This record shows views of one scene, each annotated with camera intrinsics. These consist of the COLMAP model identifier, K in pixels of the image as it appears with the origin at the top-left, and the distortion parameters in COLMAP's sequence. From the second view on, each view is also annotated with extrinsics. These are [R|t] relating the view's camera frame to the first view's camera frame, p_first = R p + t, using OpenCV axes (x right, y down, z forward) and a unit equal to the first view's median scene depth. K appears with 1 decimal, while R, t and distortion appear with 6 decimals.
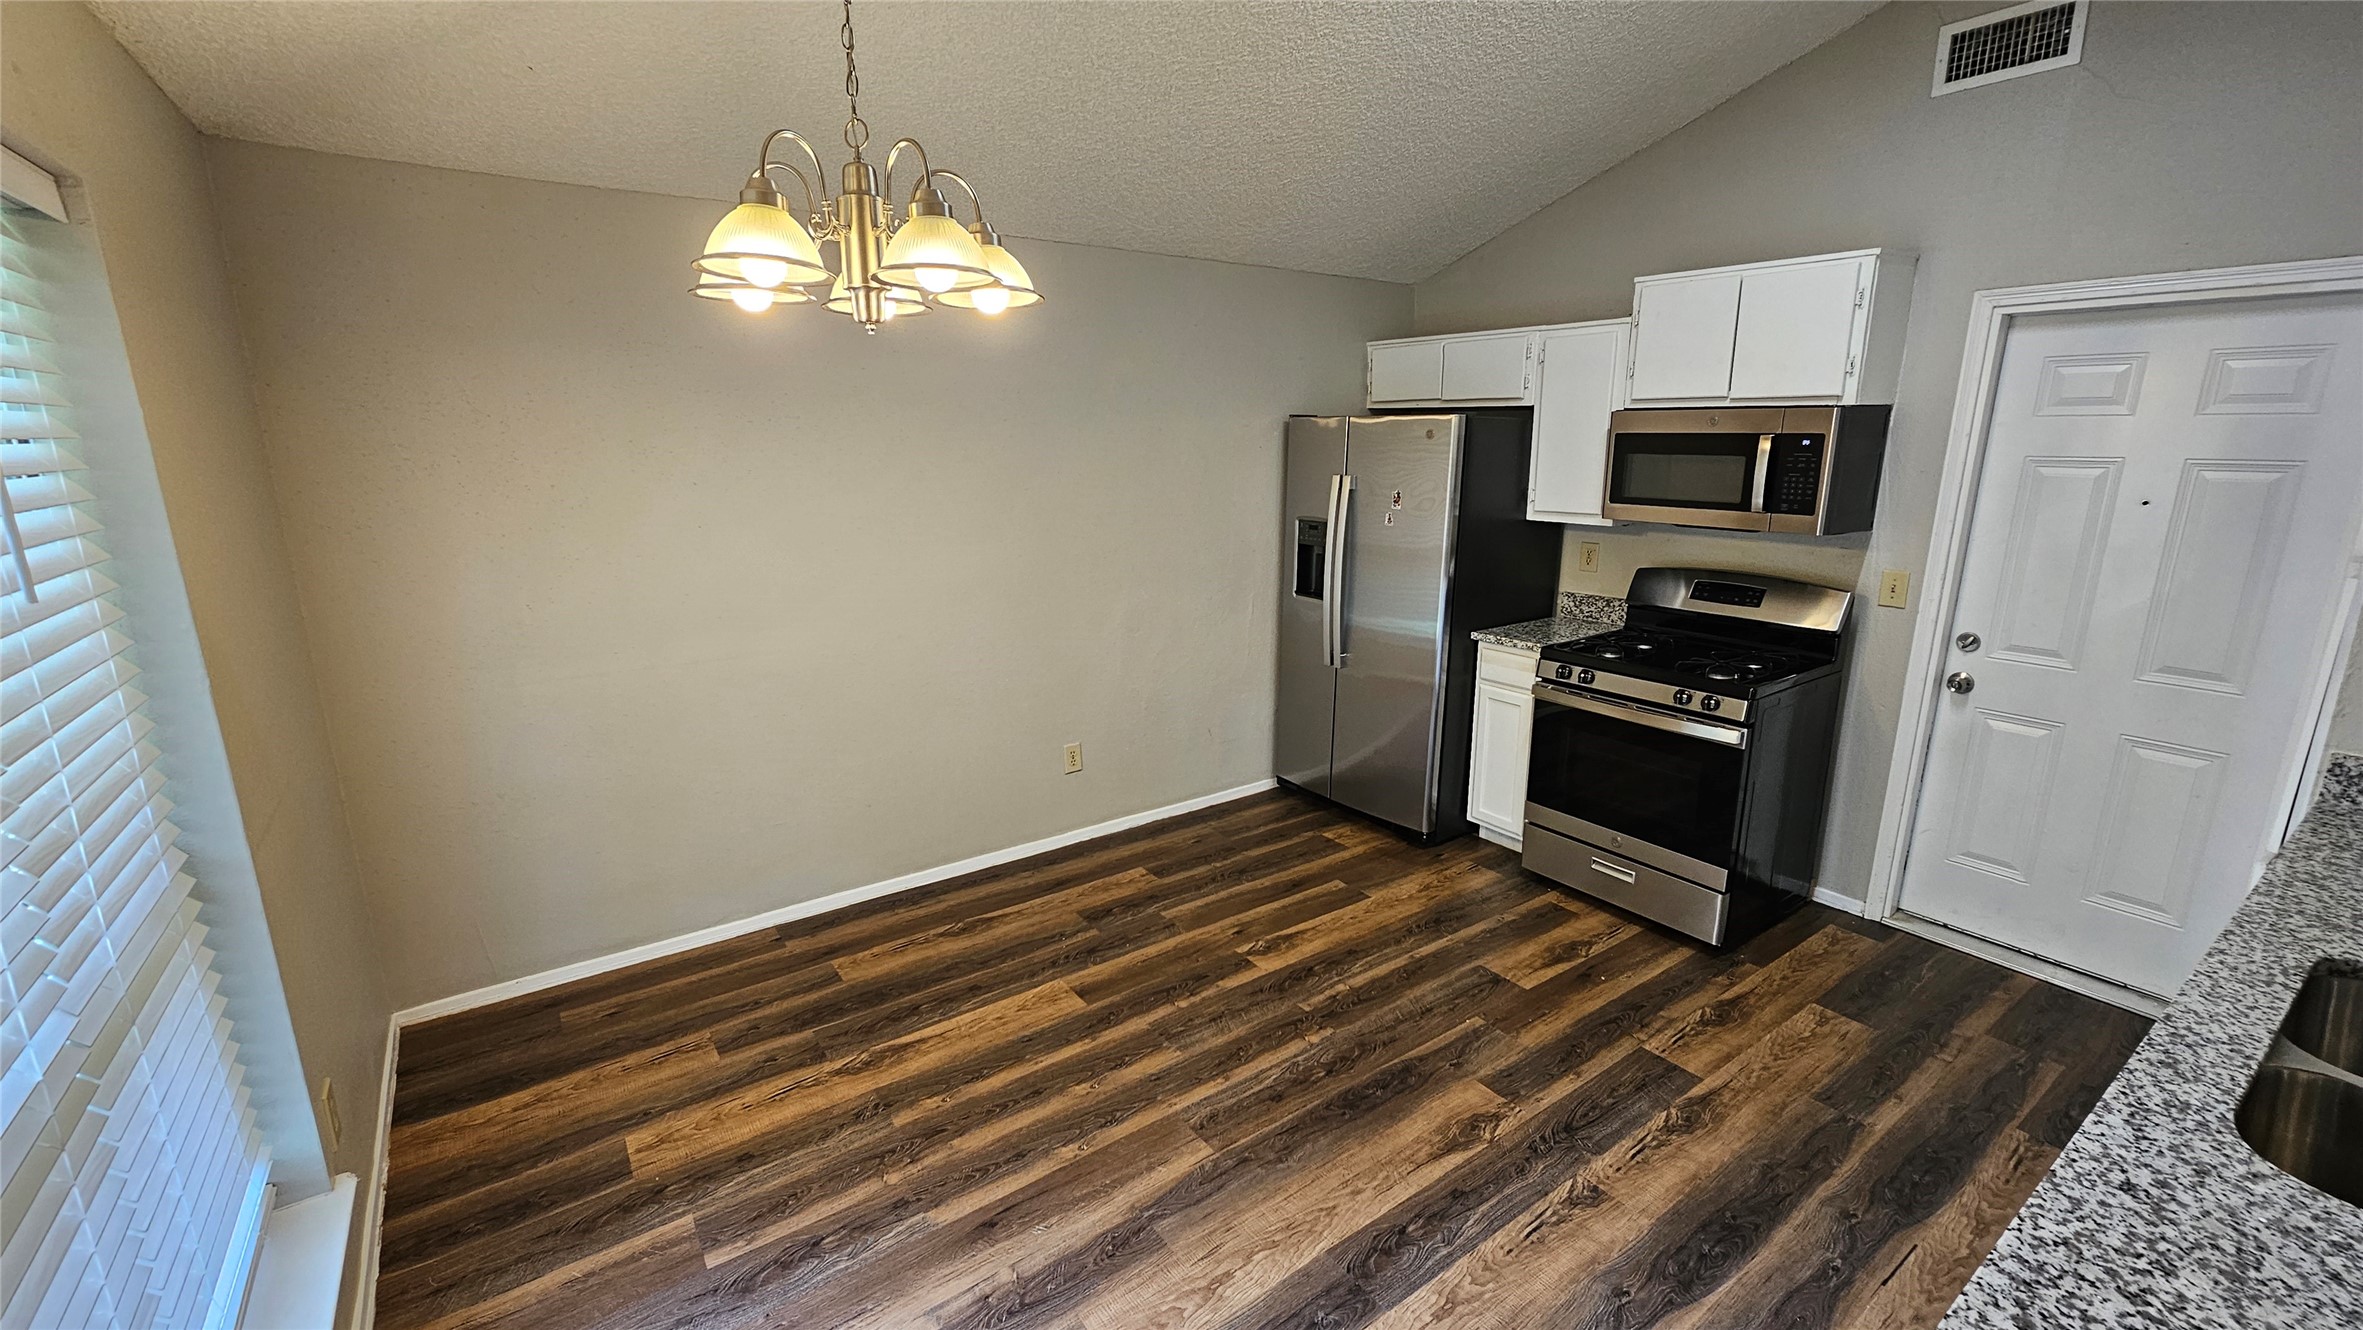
lens RADIAL K [[968.5, 0, 1177.4], [0, 968.5, 665.1], [0, 0, 1]] dist [0.000035, -0.000489]
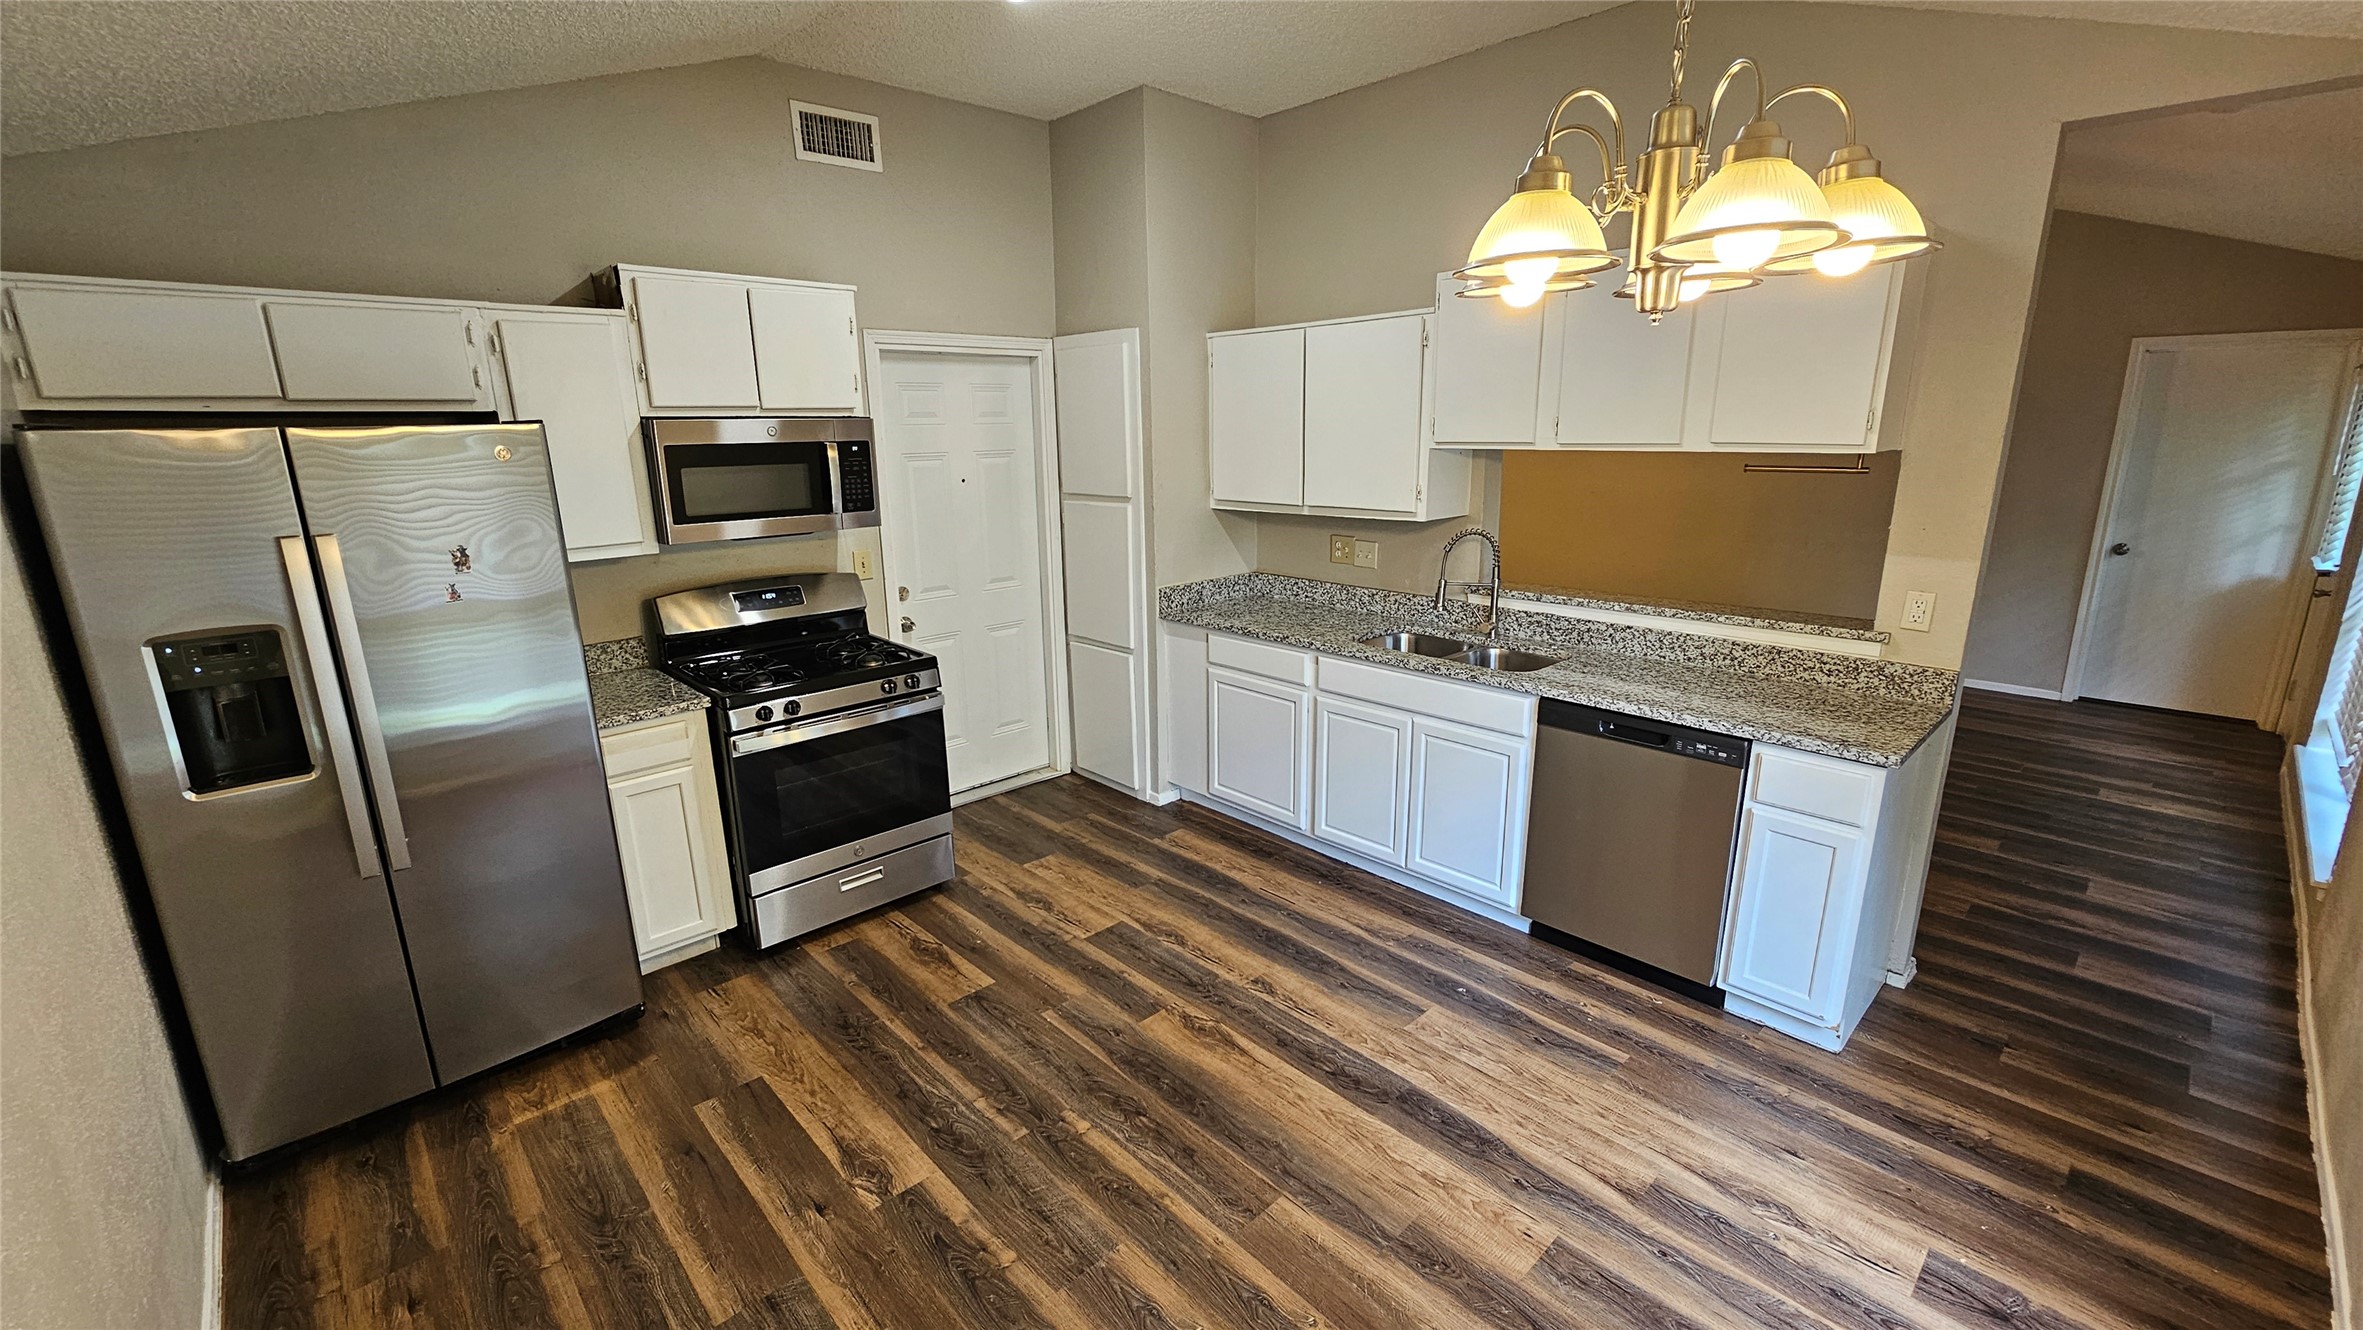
lens RADIAL K [[968.5, 0, 1182.0], [0, 968.5, 663.0], [0, 0, 1]] dist [0.000035, -0.000489]
pose [[-0.137984, -0.238469, 0.961298, -0.591685], [0.245618, 0.932024, 0.266463, -0.212806], [-0.959496, 0.272880, -0.070032, 0.813419]]
